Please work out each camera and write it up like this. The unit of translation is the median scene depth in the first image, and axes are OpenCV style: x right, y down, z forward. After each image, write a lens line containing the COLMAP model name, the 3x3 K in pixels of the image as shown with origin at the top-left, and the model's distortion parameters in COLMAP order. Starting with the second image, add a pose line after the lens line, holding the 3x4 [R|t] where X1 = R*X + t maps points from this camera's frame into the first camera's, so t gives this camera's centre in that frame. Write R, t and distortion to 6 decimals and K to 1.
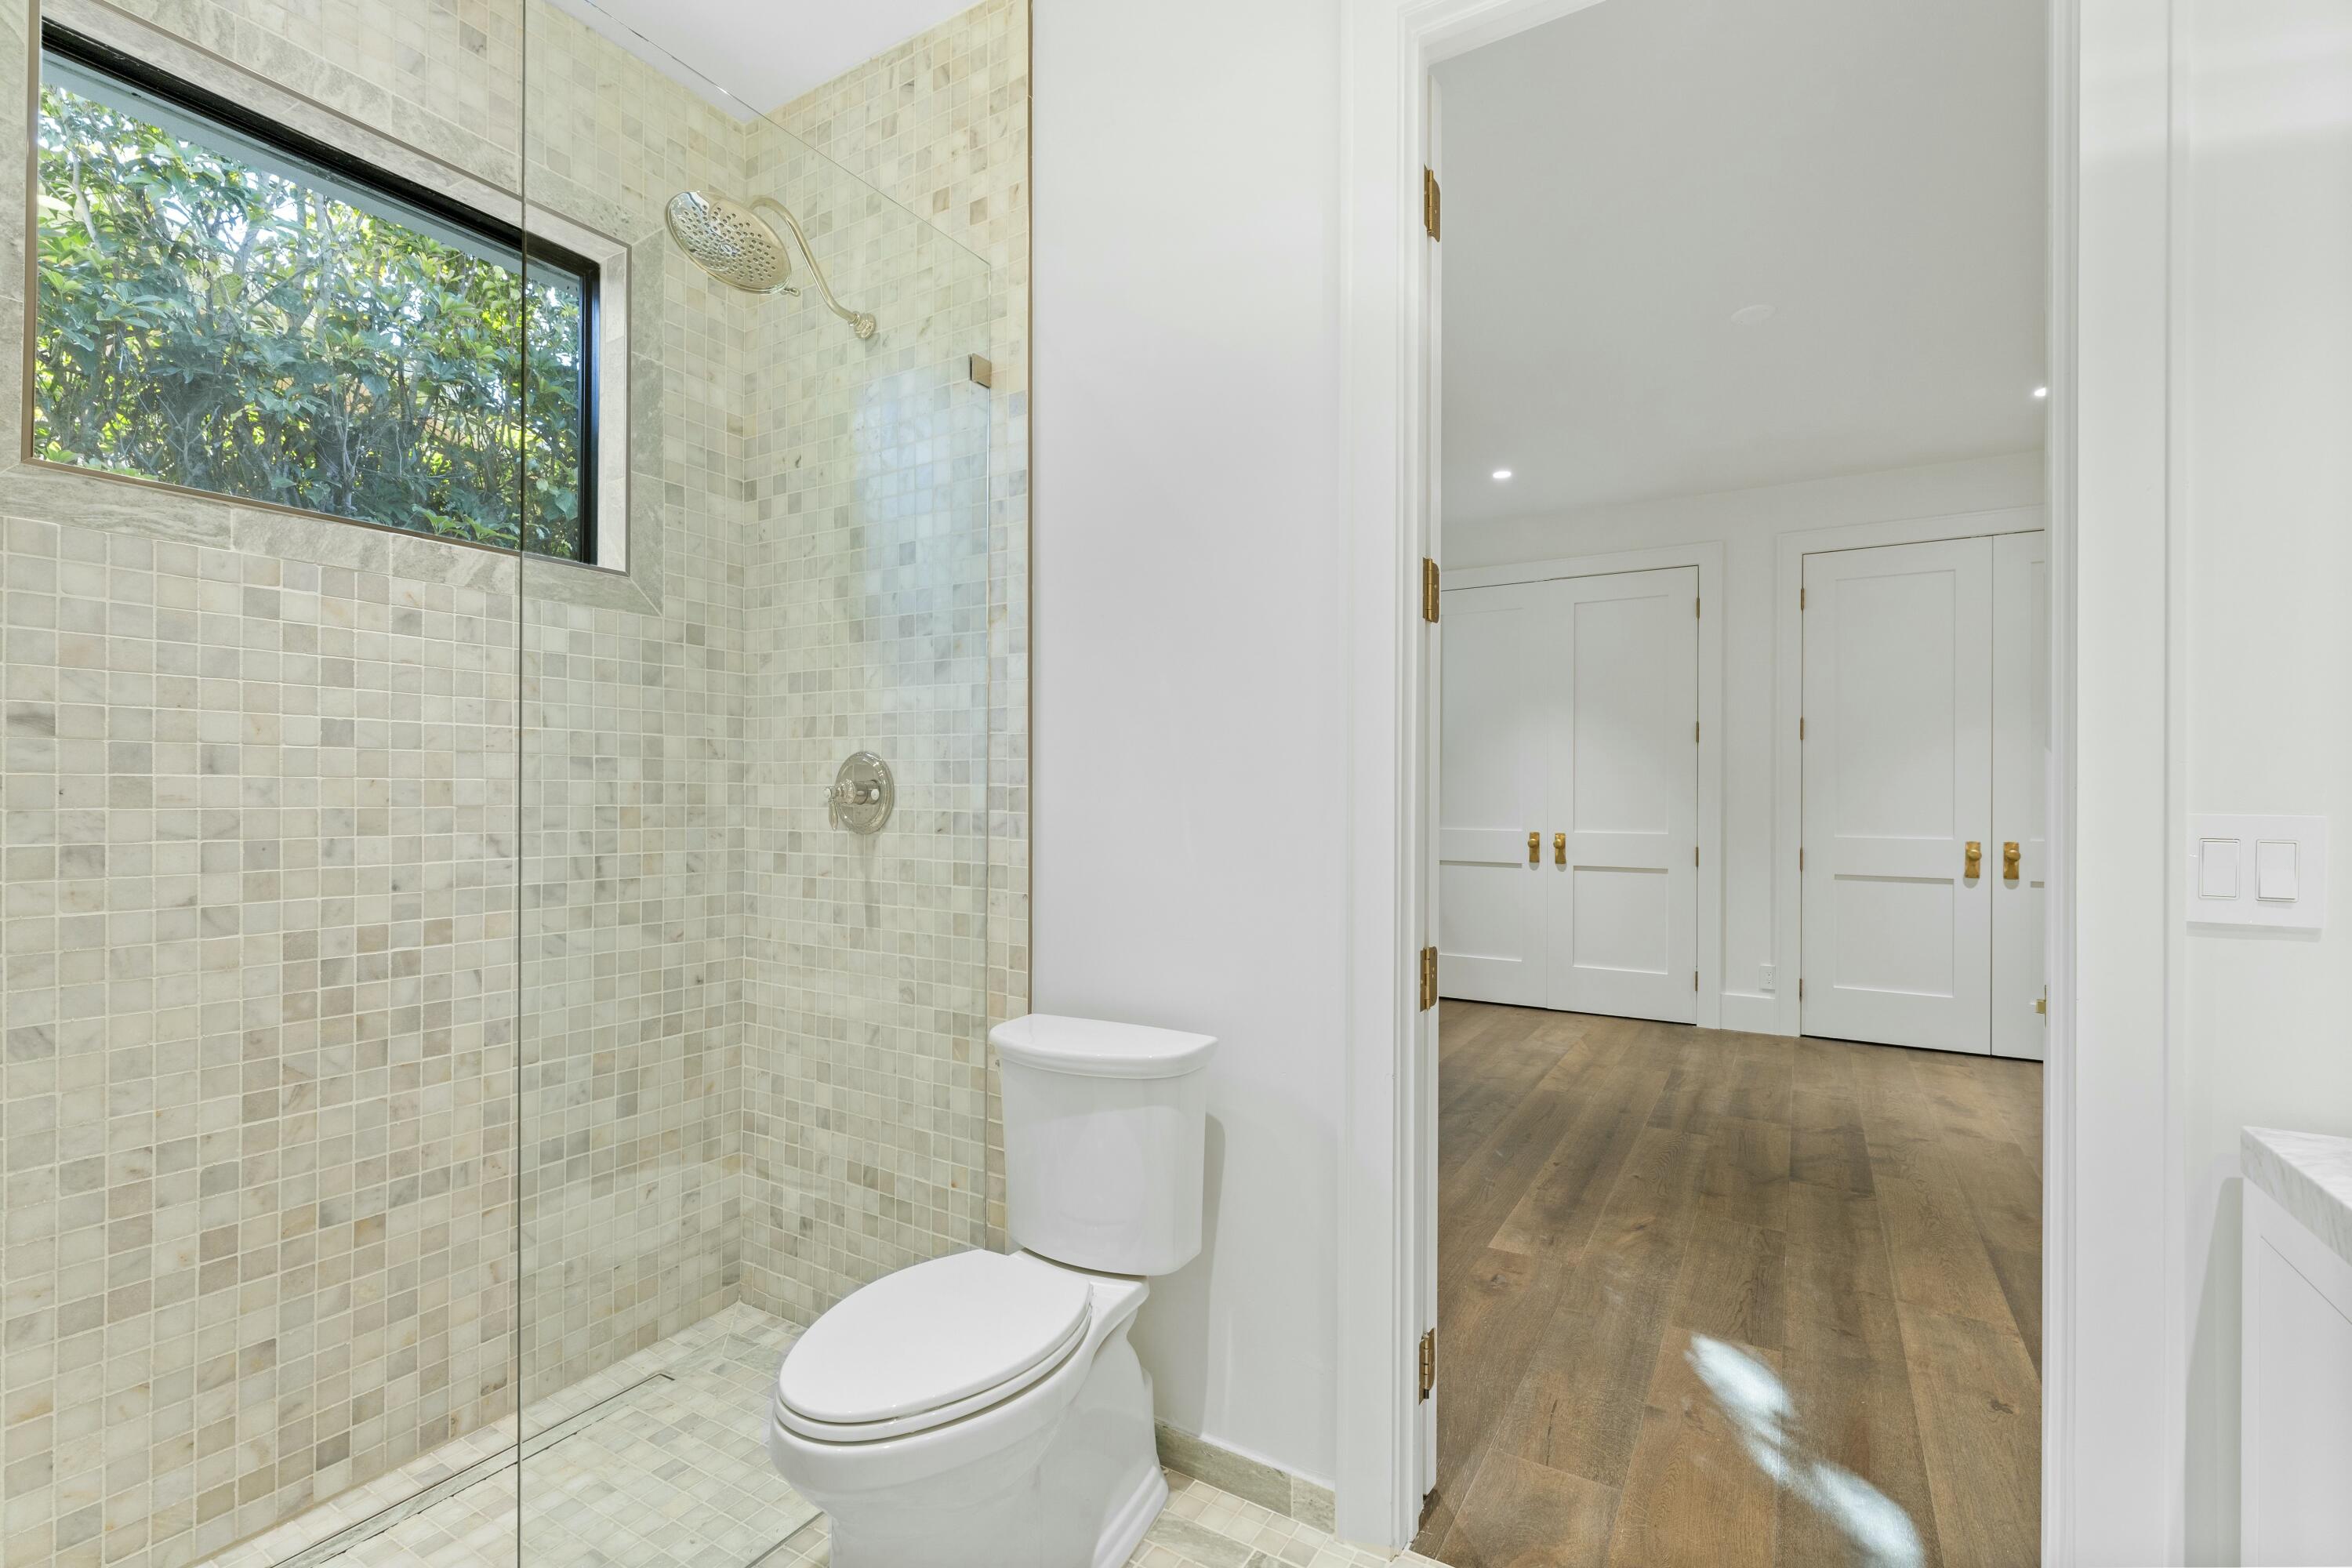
lens RADIAL K [[1023.4, 0, 1175.1], [0, 1023.4, 797.8], [0, 0, 1]] dist [-0.000314, -0.000395]
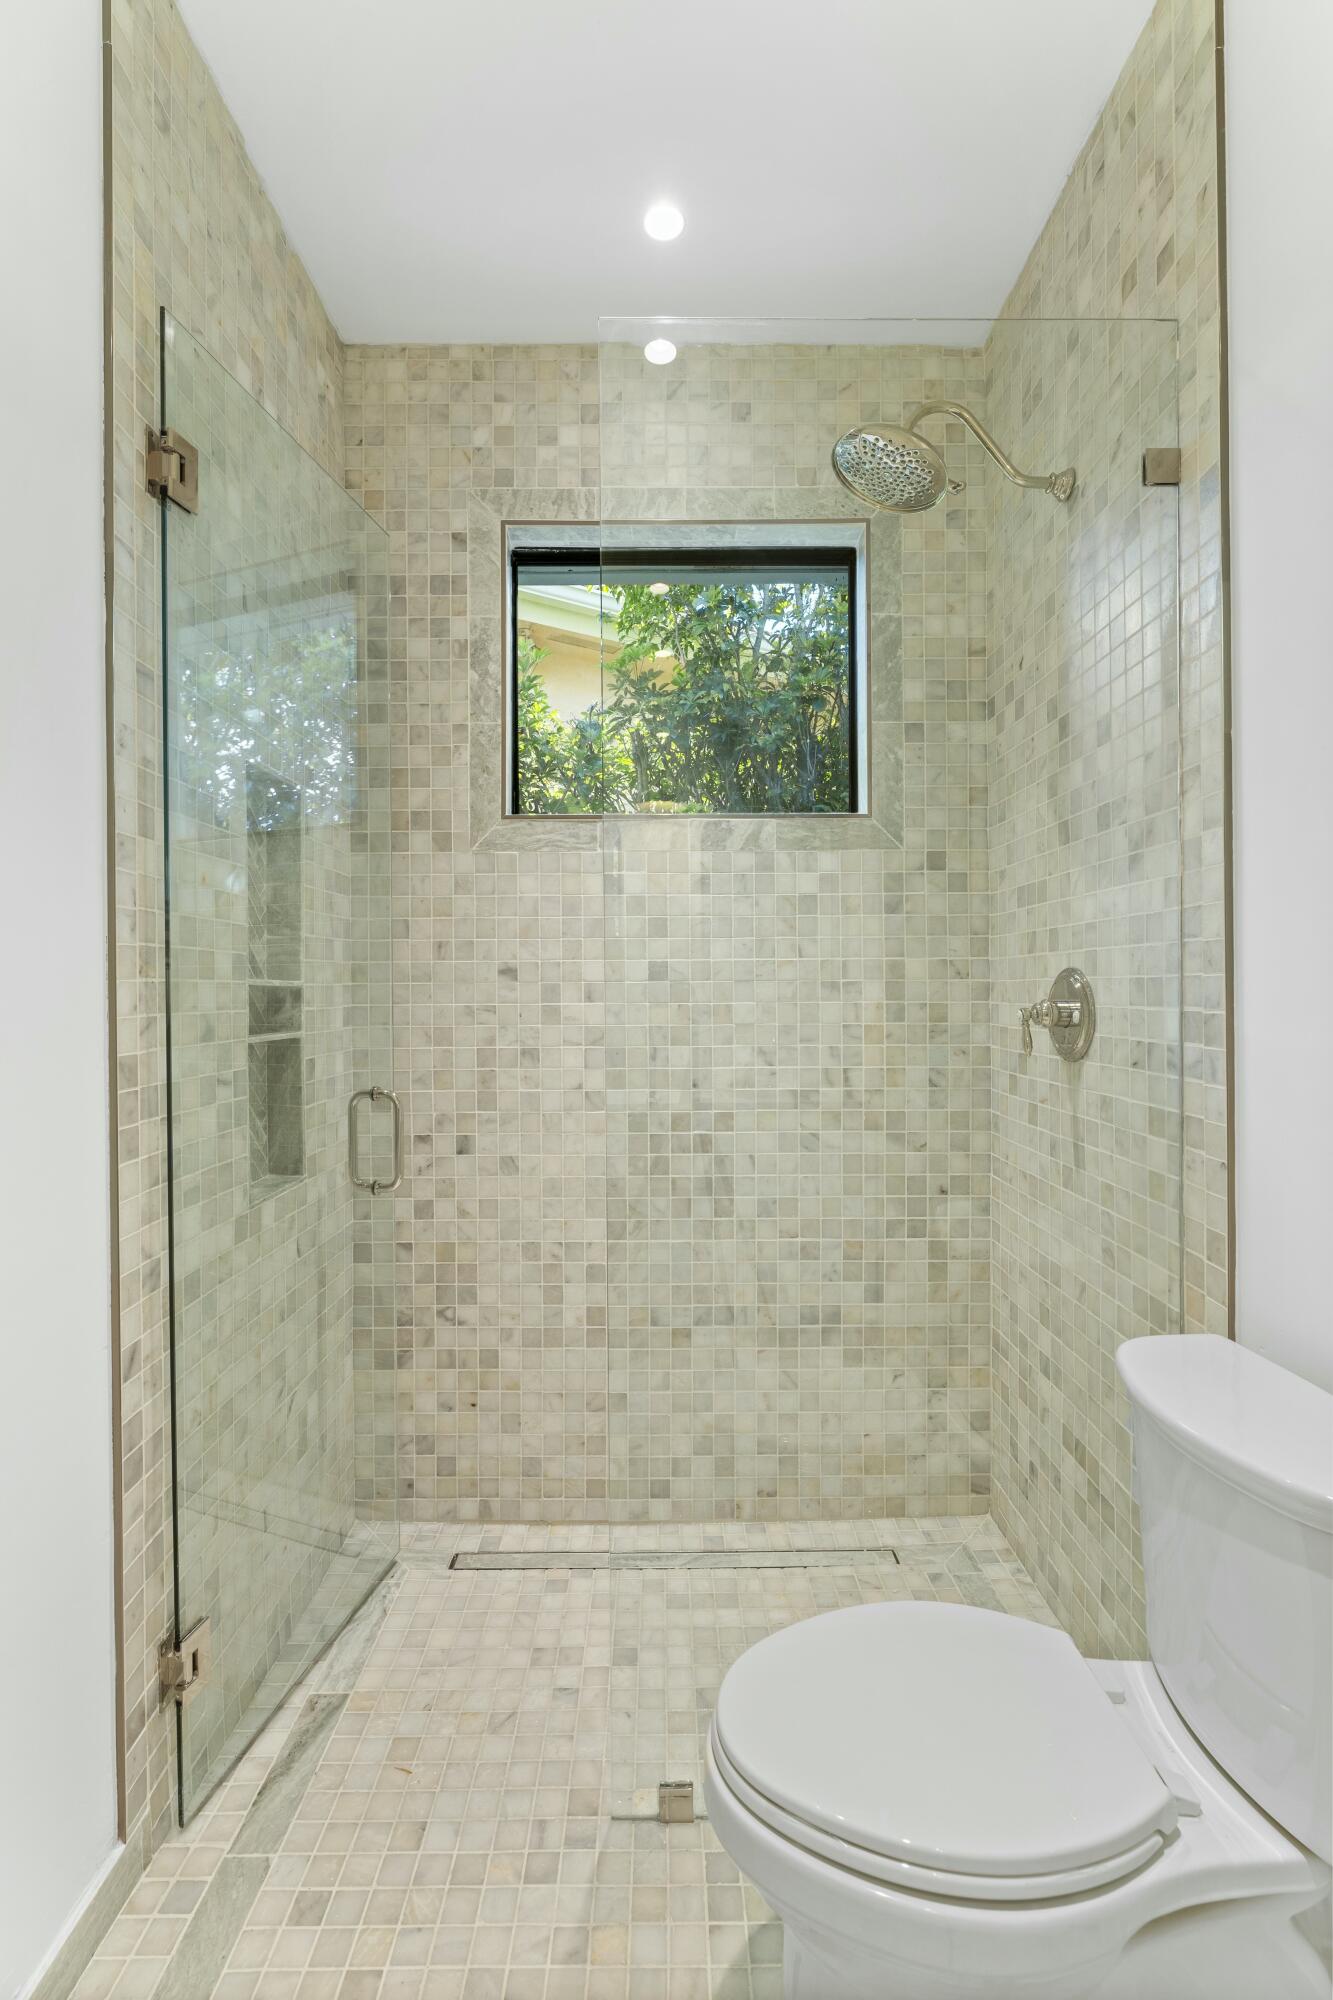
lens RADIAL K [[870.3, 0, 666.5], [0, 870.3, 1000.0], [0, 0, 1]] dist [-0.000314, -0.000395]
pose [[0.533118, -0.002107, -0.846038, 0.156585], [0.005684, 0.999983, 0.001091, -0.021860], [0.846022, -0.005391, 0.533121, 0.329448]]
